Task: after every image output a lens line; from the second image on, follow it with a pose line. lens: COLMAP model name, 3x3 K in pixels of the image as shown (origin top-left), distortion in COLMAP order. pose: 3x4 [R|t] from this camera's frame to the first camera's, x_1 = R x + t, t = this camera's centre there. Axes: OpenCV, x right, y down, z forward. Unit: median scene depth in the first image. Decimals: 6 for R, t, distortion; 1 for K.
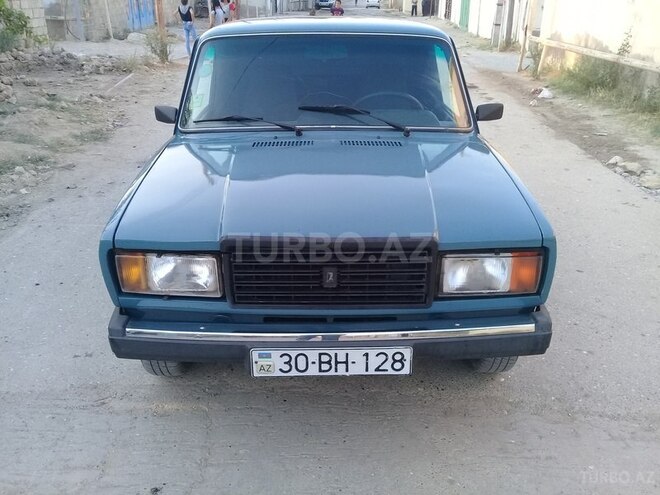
lens RADIAL K [[601.7, 0, 330.0], [0, 601.7, 247.5], [0, 0, 1]] dist [0.110708, -0.211359]
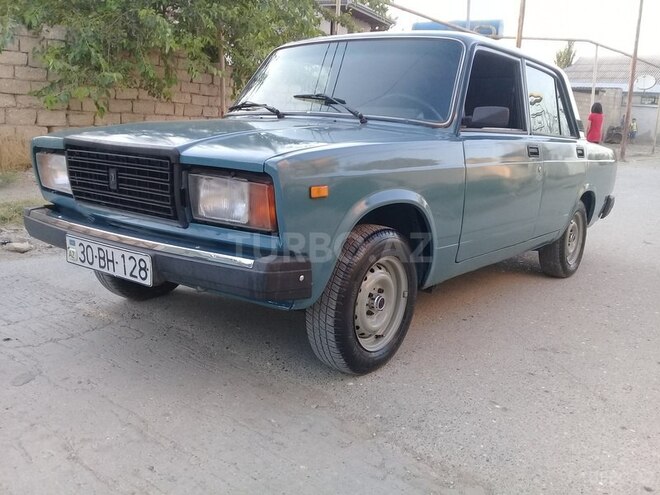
lens RADIAL K [[601.7, 0, 330.0], [0, 601.7, 247.5], [0, 0, 1]] dist [0.110708, -0.211359]
pose [[0.781929, 0.157942, -0.603027, 0.983693], [-0.273512, 0.956207, -0.104211, 0.172593], [0.560160, 0.246420, 0.790884, 0.345429]]
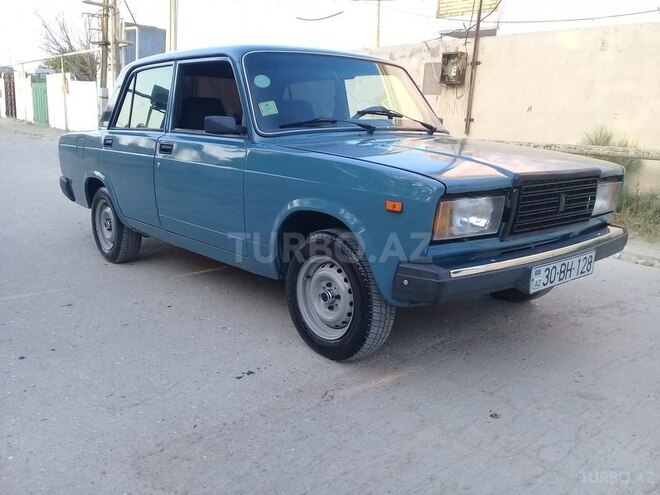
lens RADIAL K [[601.7, 0, 330.0], [0, 601.7, 247.5], [0, 0, 1]] dist [0.110708, -0.211359]
pose [[0.758080, -0.120103, 0.641007, -1.199039], [0.221289, 0.971955, -0.079594, 0.133150], [-0.613470, 0.202187, 0.763397, 0.304374]]
